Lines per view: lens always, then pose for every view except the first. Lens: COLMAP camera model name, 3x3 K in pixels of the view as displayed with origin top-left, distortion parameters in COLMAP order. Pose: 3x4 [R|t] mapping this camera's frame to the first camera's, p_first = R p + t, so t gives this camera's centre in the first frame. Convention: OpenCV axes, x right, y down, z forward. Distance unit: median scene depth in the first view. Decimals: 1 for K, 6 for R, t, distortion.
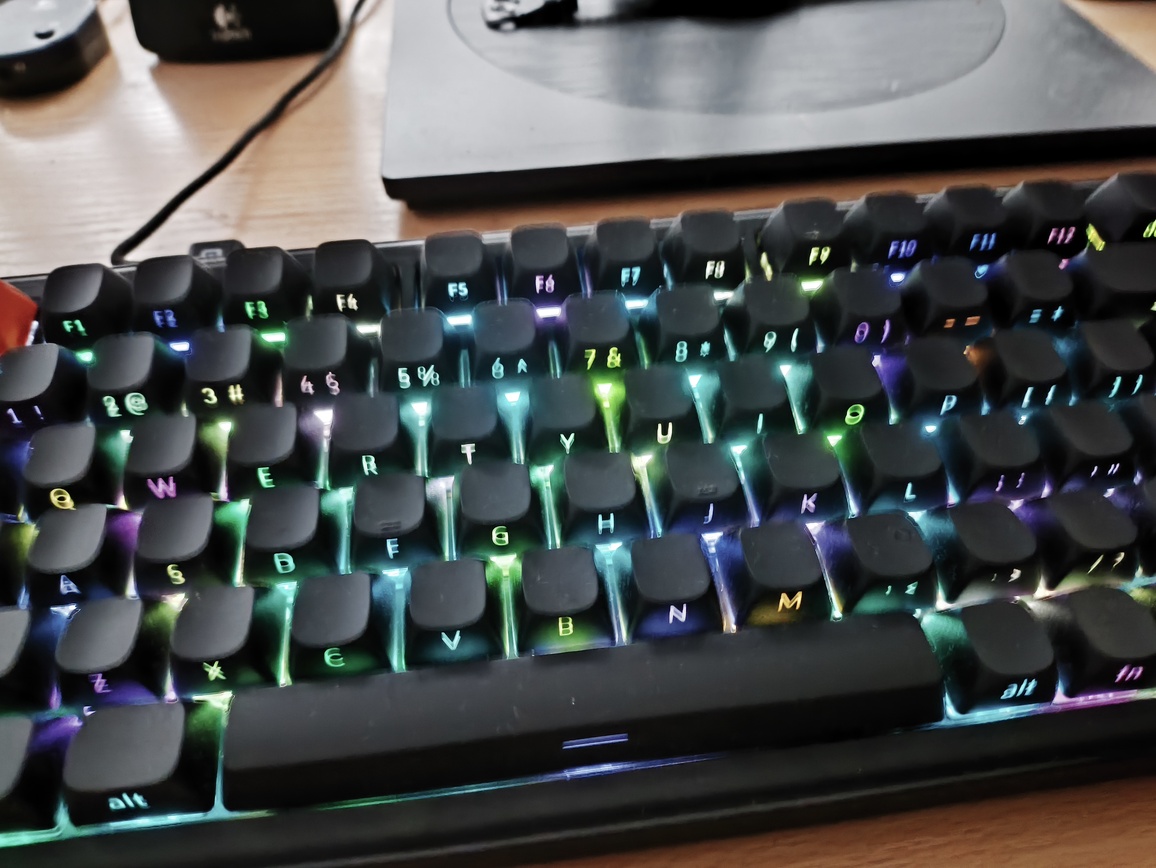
lens RADIAL K [[929.0, 0, 579.2], [0, 929.0, 439.4], [0, 0, 1]] dist [-0.067025, -0.003688]
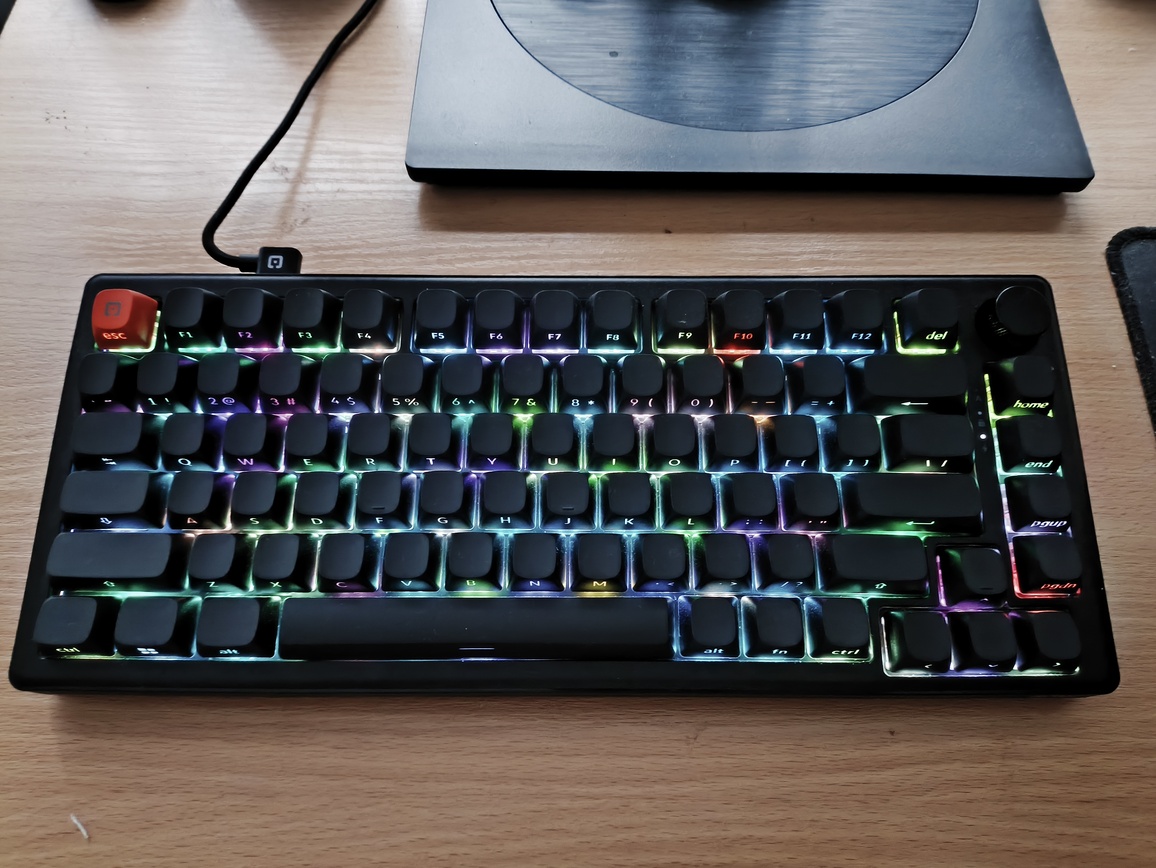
lens RADIAL K [[929.0, 0, 583.8], [0, 929.0, 437.4], [0, 0, 1]] dist [-0.067025, -0.003688]
pose [[0.992211, 0.120535, -0.031437, 0.186652], [-0.106771, 0.952921, 0.283797, -0.497975], [0.064165, -0.278230, 0.958369, -0.512679]]
